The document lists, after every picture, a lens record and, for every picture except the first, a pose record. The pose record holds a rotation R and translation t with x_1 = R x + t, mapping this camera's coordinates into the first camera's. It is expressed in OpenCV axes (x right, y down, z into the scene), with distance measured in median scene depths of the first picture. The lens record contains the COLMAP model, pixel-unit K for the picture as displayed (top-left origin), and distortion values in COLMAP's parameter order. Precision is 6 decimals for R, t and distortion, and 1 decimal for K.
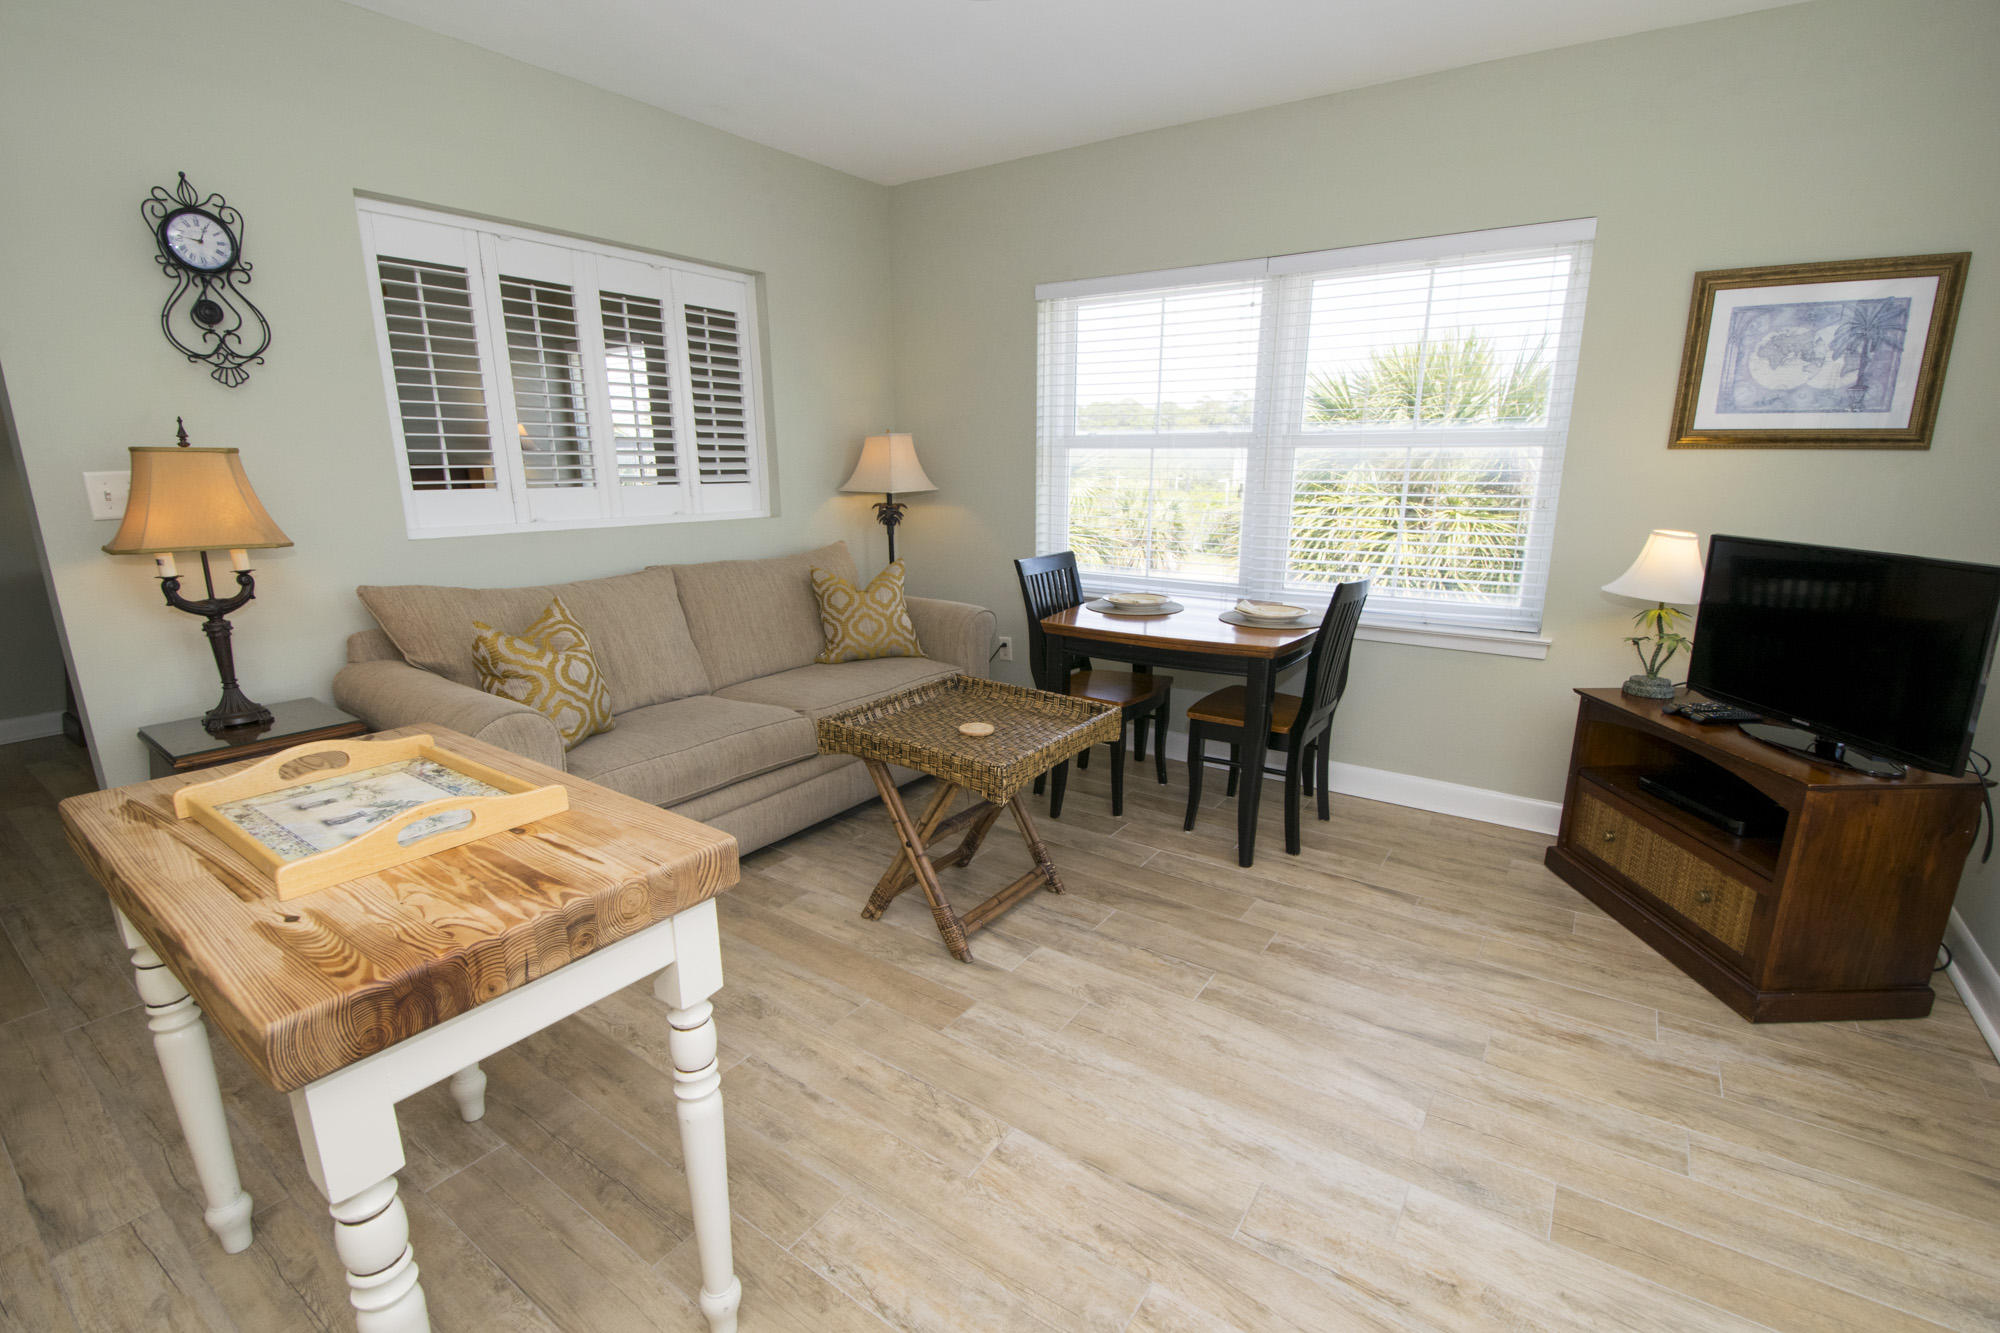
lens RADIAL K [[868.4, 0, 1010.6], [0, 868.4, 685.3], [0, 0, 1]] dist [0.017272, -0.023308]
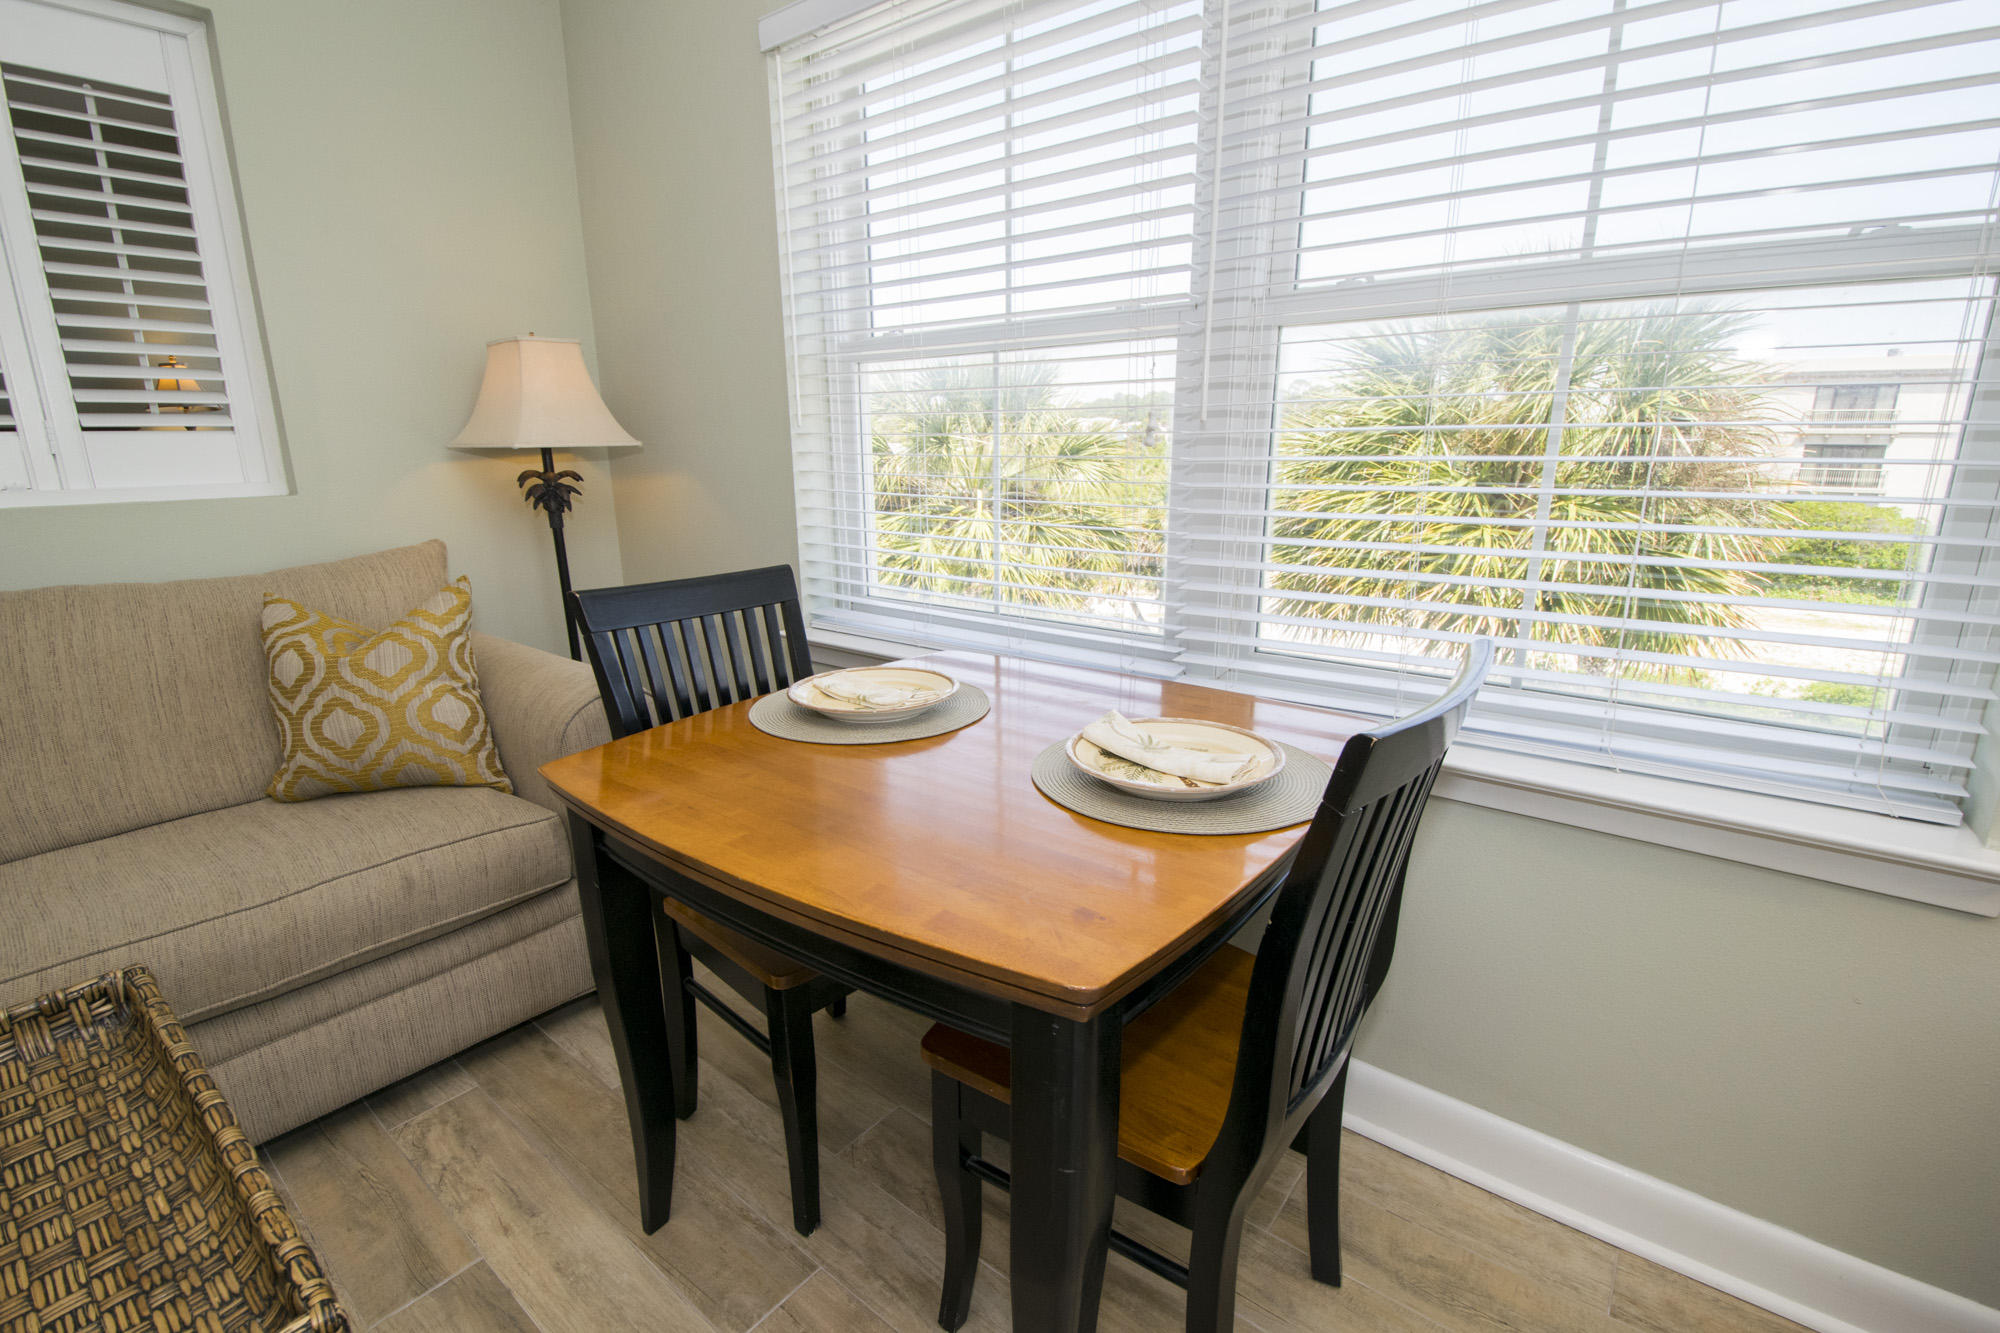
lens RADIAL K [[878.1, 0, 1026.1], [0, 878.1, 688.8], [0, 0, 1]] dist [-0.000898, -0.015150]
pose [[0.999054, 0.008909, -0.042567, 0.305642], [-0.008577, 0.999931, 0.007979, -0.133021], [0.042635, -0.007606, 0.999062, 0.771546]]
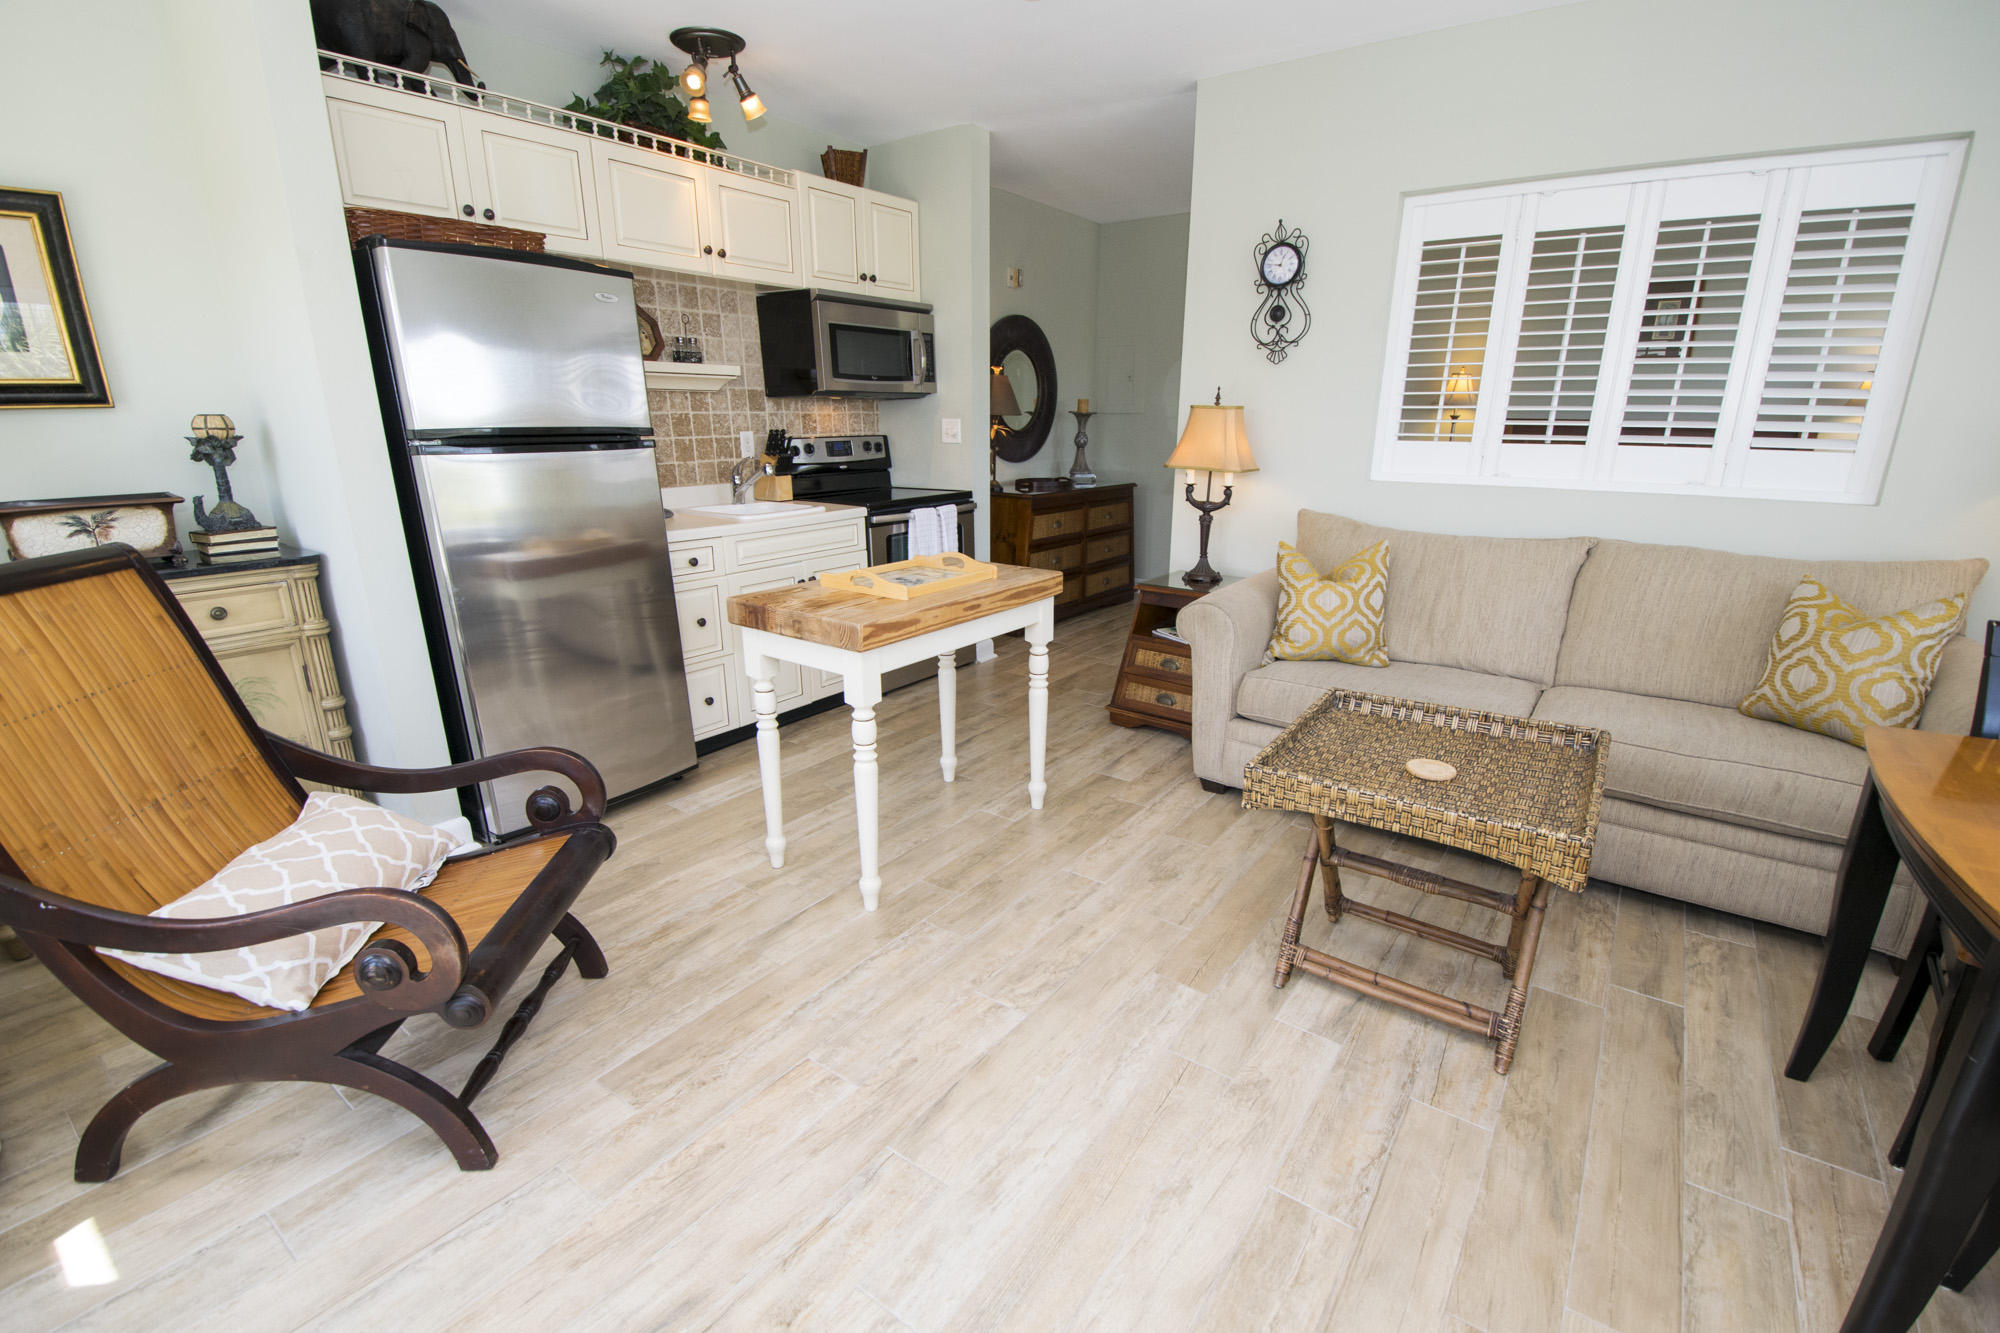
lens RADIAL K [[868.4, 0, 1010.6], [0, 868.4, 685.3], [0, 0, 1]] dist [0.017272, -0.023308]
pose [[-0.012121, 0.296655, -0.954908, 0.644308], [-0.255103, 0.922459, 0.289813, -0.138718], [0.966838, 0.247113, 0.064497, 0.545213]]
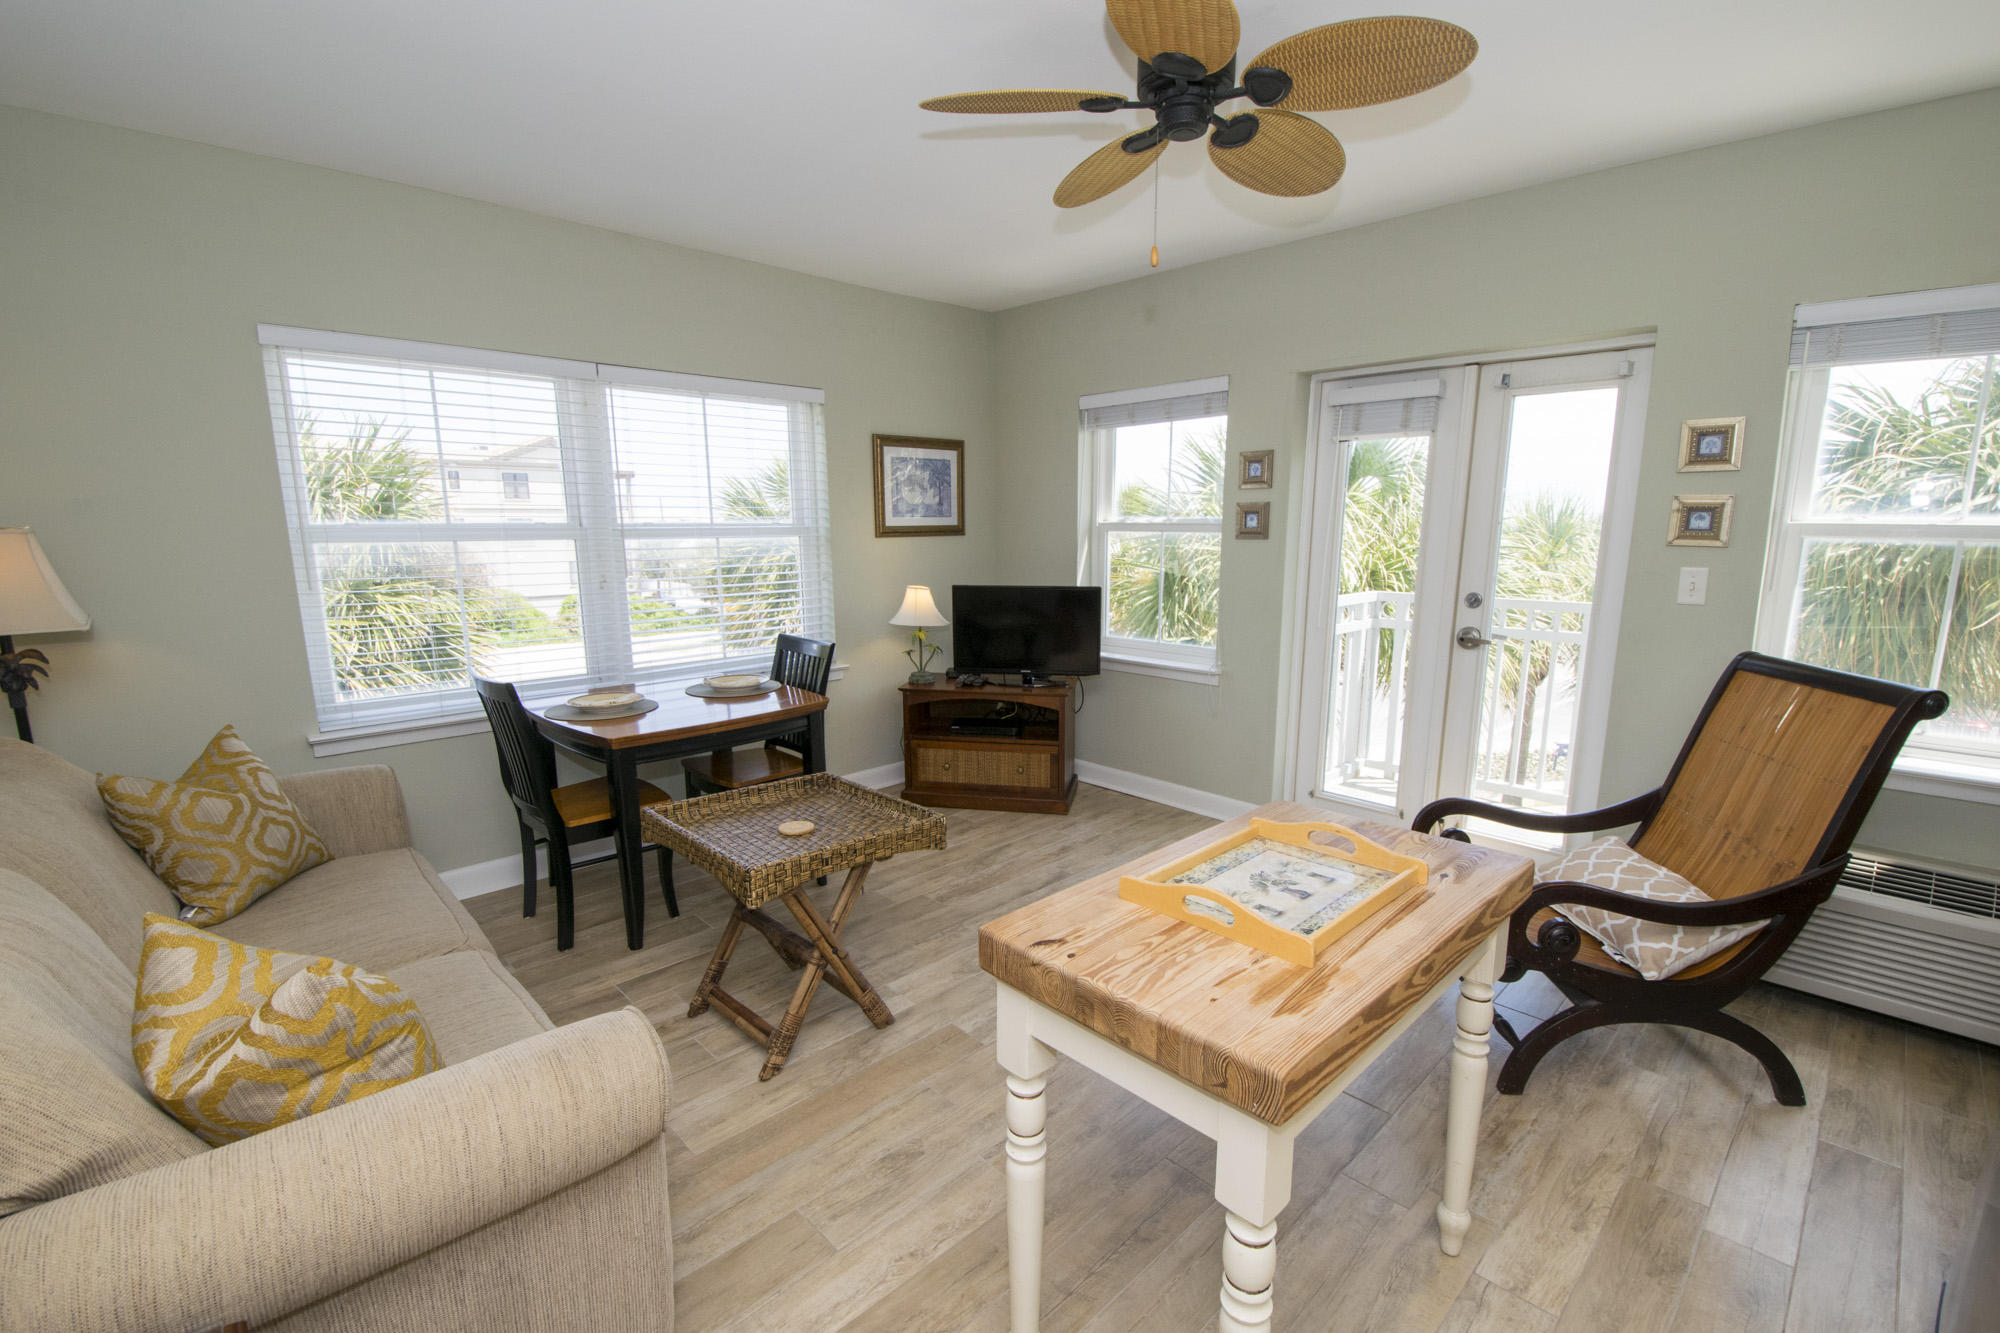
lens RADIAL K [[878.5, 0, 995.0], [0, 878.5, 696.5], [0, 0, 1]] dist [-0.020210, -0.005107]
pose [[0.194916, -0.193012, 0.961641, -0.893183], [0.250670, 0.957689, 0.141410, -0.170997], [-0.948247, 0.213492, 0.235052, 0.486043]]
